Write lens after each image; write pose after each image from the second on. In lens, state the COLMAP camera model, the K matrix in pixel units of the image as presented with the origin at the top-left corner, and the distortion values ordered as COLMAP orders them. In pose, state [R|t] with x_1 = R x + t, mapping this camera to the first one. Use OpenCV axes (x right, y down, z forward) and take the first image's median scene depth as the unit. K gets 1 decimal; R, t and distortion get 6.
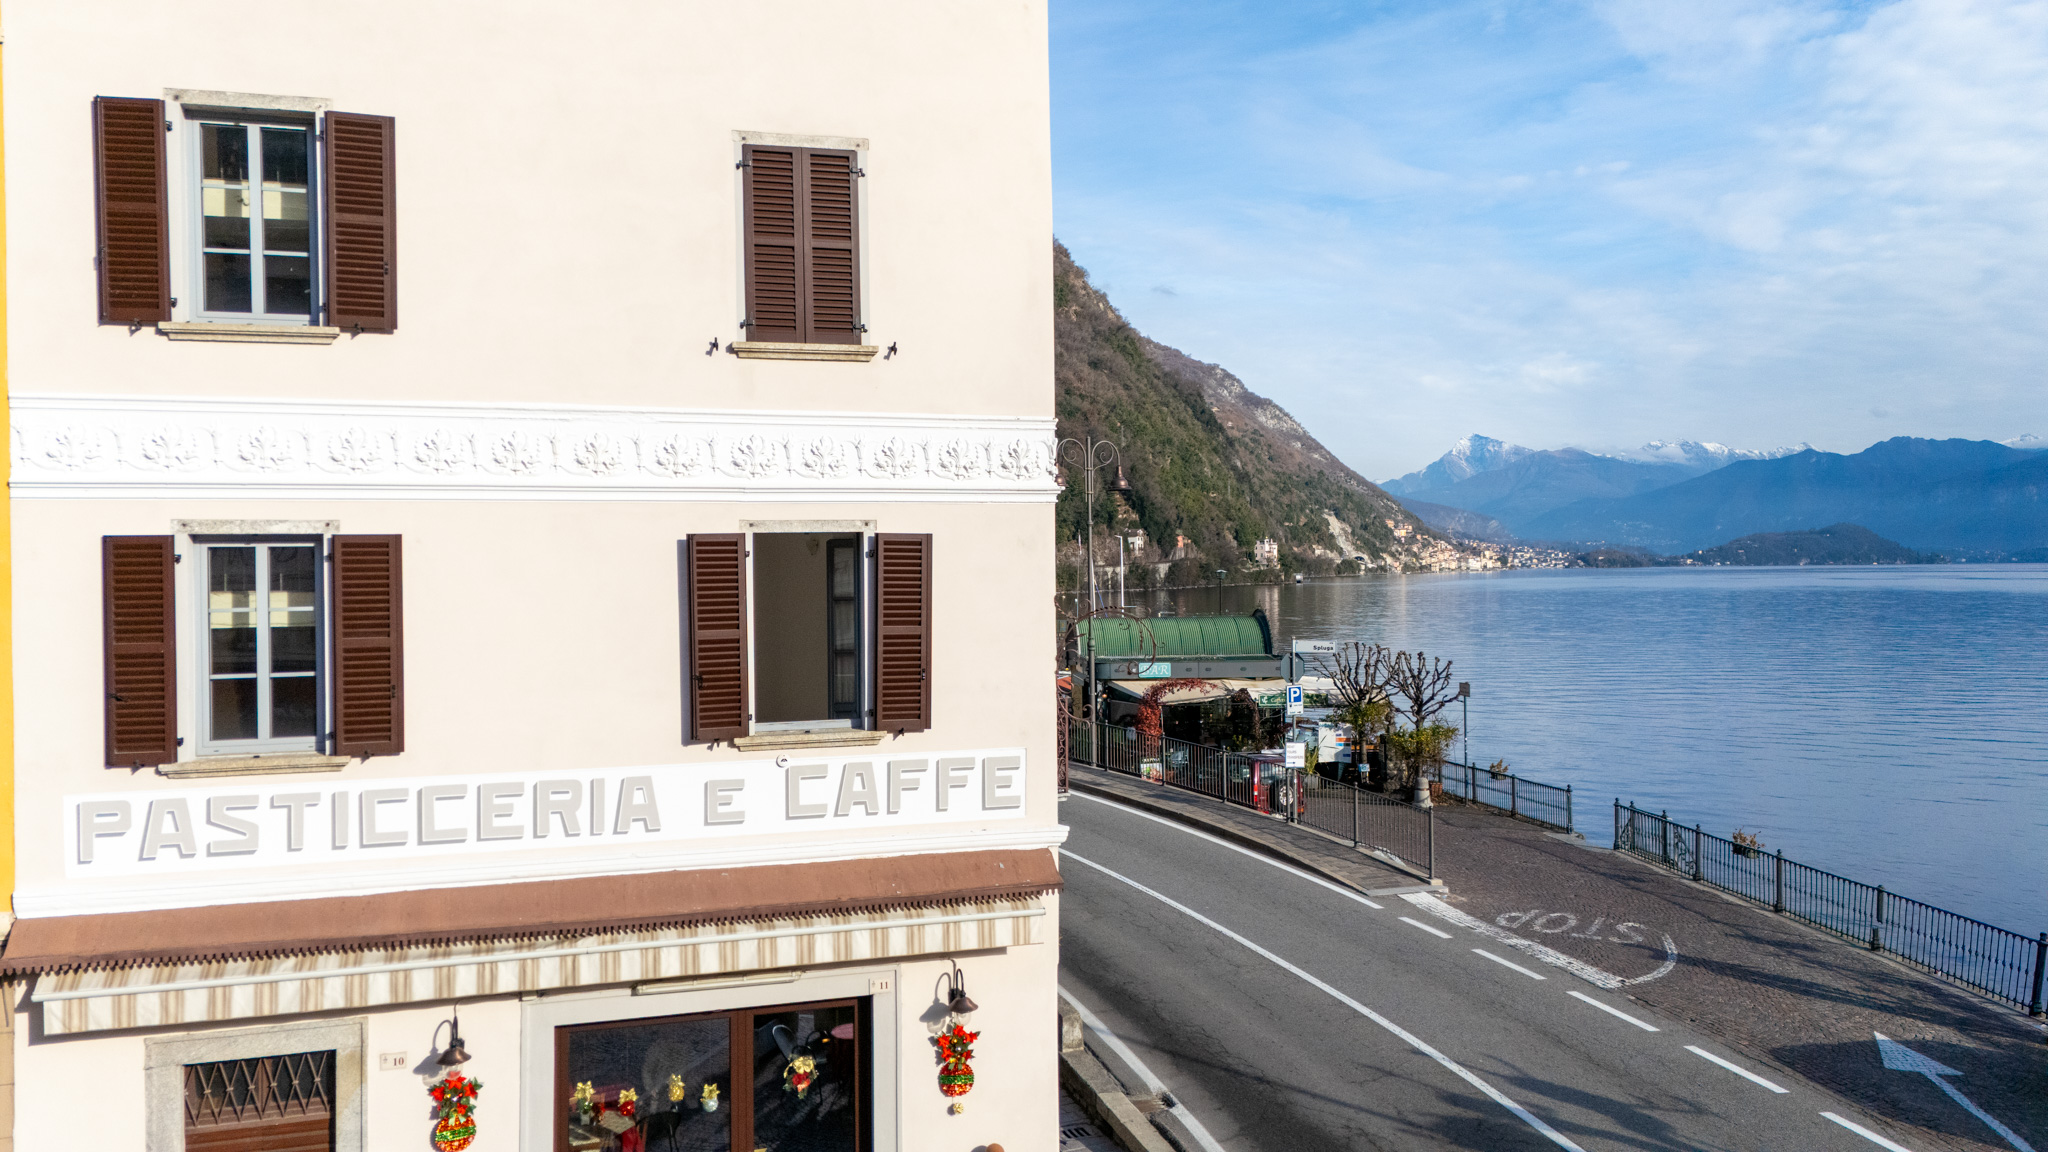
lens RADIAL K [[1494.3, 0, 1024.0], [0, 1494.3, 576.0], [0, 0, 1]] dist [0.091101, -0.092885]
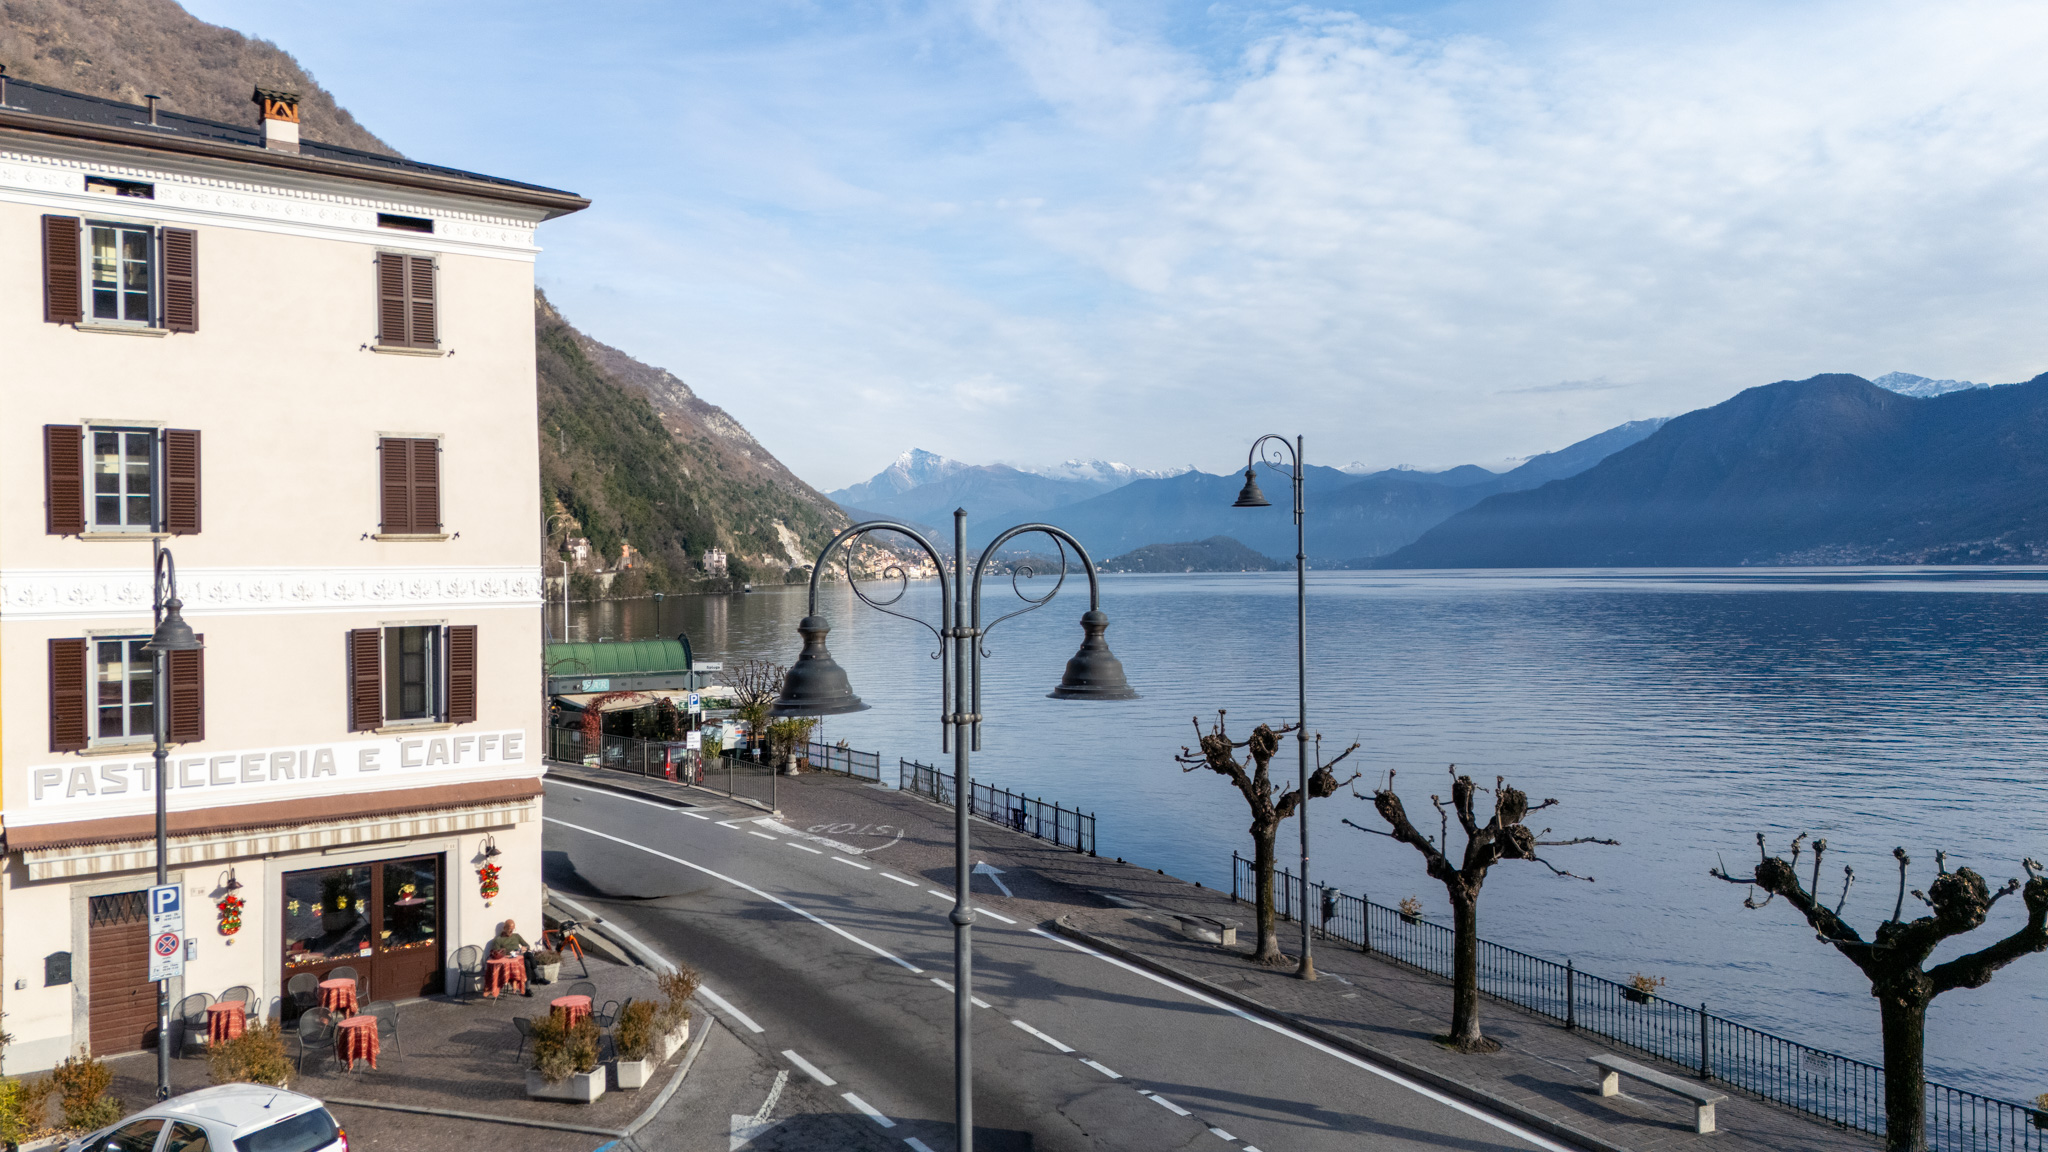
lens RADIAL K [[1494.3, 0, 1024.0], [0, 1494.3, 576.0], [0, 0, 1]] dist [0.091101, -0.092885]
pose [[0.934844, -0.002129, 0.355052, -0.096060], [0.003467, 0.999989, -0.003132, -0.086437], [-0.355042, 0.004159, 0.934841, -1.200315]]
